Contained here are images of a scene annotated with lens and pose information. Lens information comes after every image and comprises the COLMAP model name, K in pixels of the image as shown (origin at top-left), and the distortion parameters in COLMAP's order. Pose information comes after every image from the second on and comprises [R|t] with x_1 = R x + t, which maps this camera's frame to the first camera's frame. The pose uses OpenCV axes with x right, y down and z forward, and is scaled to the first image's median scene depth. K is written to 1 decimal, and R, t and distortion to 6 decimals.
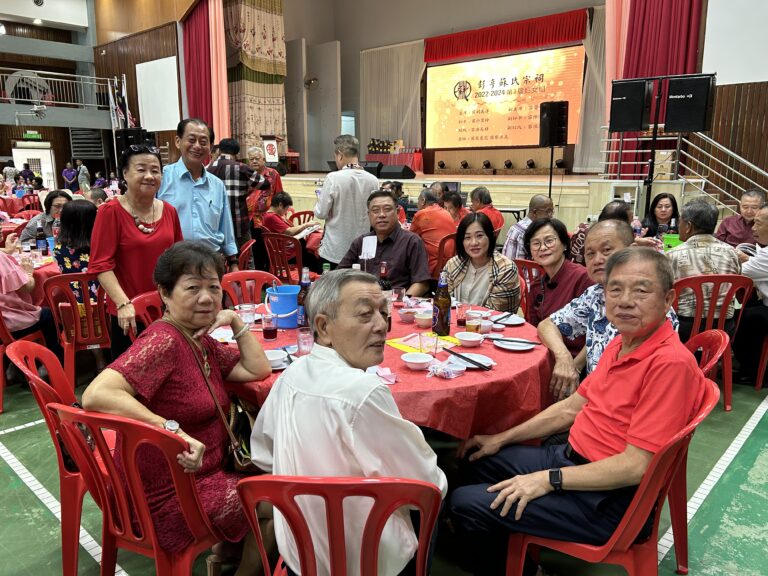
lens RADIAL K [[607.2, 0, 369.5], [0, 607.2, 287.3], [0, 0, 1]] dist [0.045808, -0.079300]
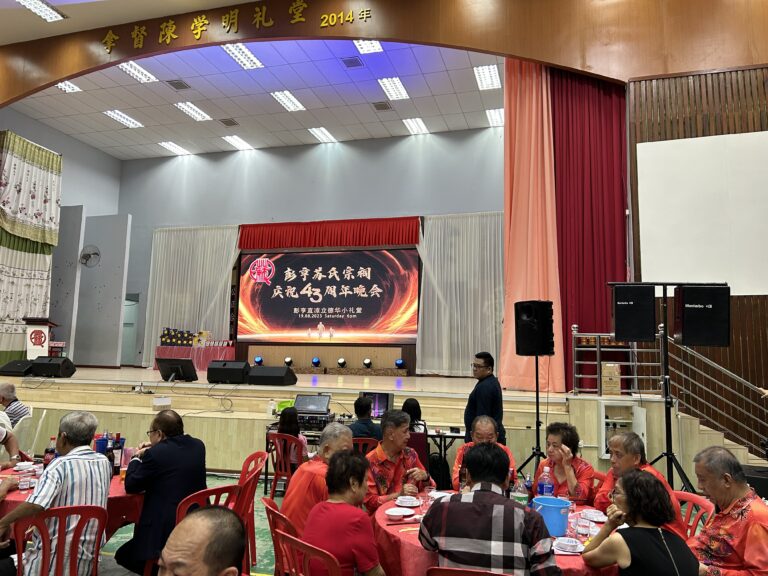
lens RADIAL K [[583.5, 0, 397.3], [0, 583.5, 288.7], [0, 0, 1]] dist [0.054199, -0.061988]
pose [[0.885865, 0.076572, 0.457581, -0.094353], [0.067261, 0.954669, -0.289971, -0.045613], [-0.459042, 0.287652, 0.840557, 0.181858]]
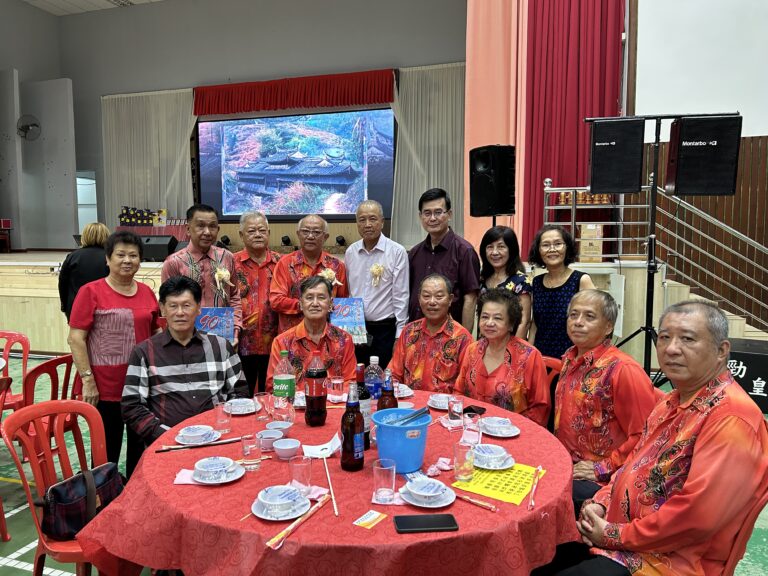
lens RADIAL K [[583.5, 0, 397.3], [0, 583.5, 288.7], [0, 0, 1]] dist [0.054199, -0.061988]
pose [[0.890675, -0.038573, 0.453001, -0.032200], [0.090195, 0.991581, -0.092905, -0.046158], [-0.445604, 0.123607, 0.886656, 0.221378]]
